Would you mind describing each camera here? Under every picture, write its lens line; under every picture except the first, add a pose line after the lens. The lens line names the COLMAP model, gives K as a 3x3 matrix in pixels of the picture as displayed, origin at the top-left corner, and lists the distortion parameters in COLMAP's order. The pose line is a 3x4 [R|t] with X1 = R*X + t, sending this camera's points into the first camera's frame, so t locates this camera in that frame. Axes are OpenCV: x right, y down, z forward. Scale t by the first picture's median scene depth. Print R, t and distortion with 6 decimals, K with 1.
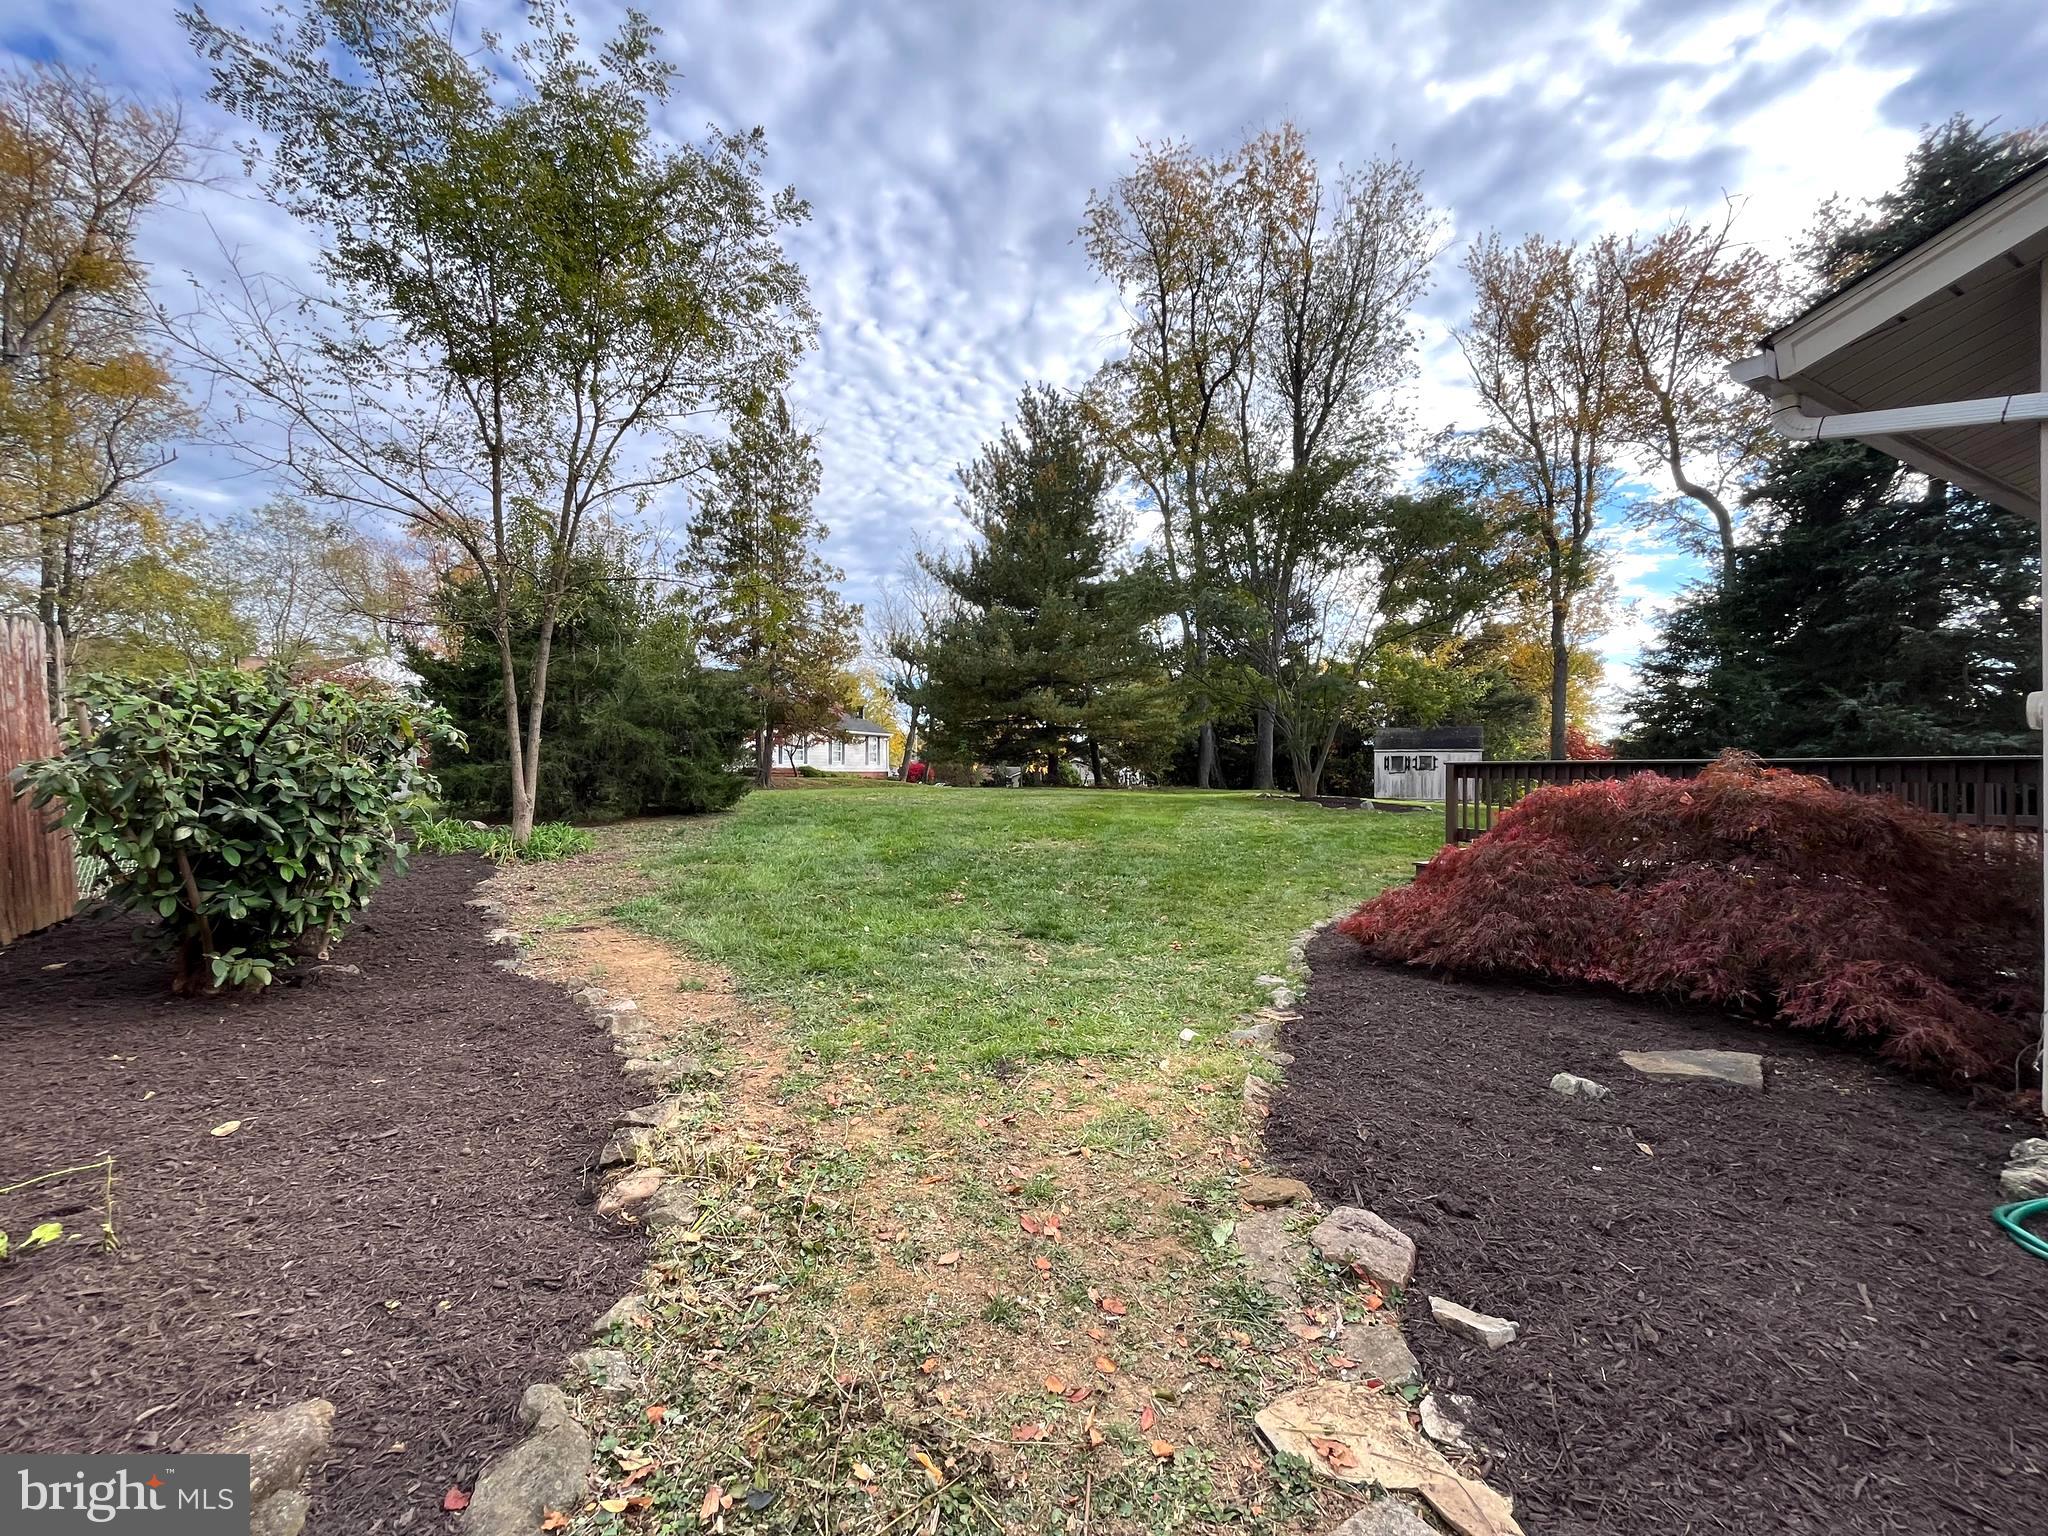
lens RADIAL K [[824.8, 0, 1025.9], [0, 824.8, 761.7], [0, 0, 1]] dist [-0.000865, -0.000165]
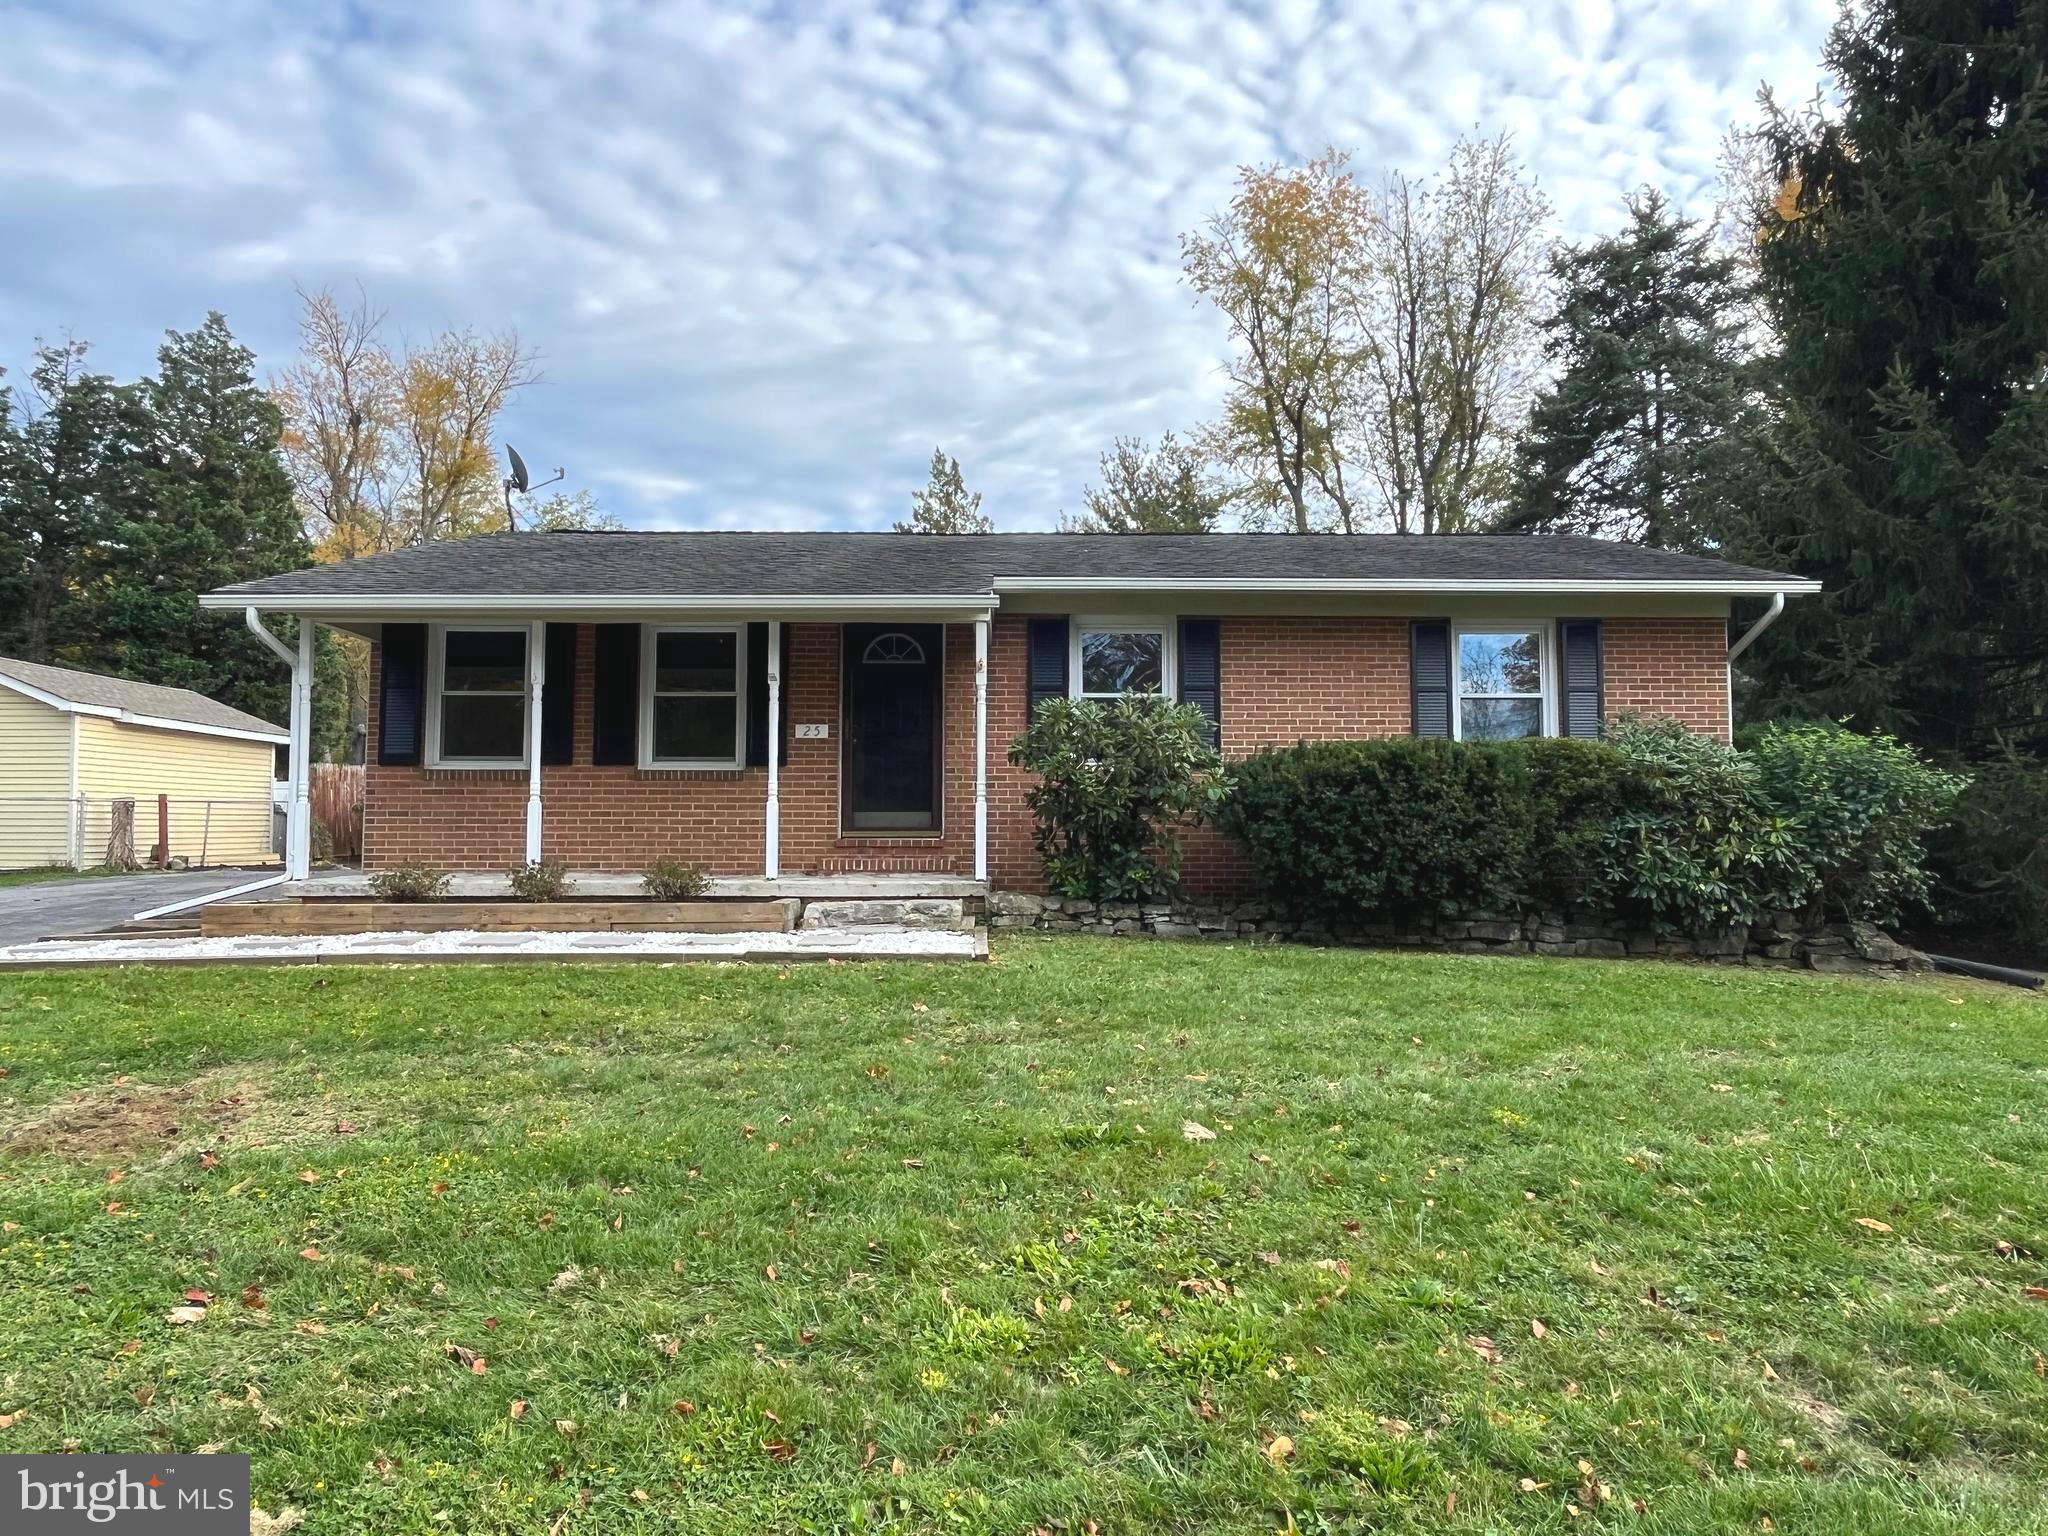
lens RADIAL K [[1290.9, 0, 1016.2], [0, 1290.9, 770.5], [0, 0, 1]] dist [-0.001686, -0.003437]
pose [[0.885993, -0.028270, -0.462837, 0.488721], [0.003190, 0.998488, -0.054880, 0.023723], [0.463688, 0.047147, 0.884743, -0.342130]]
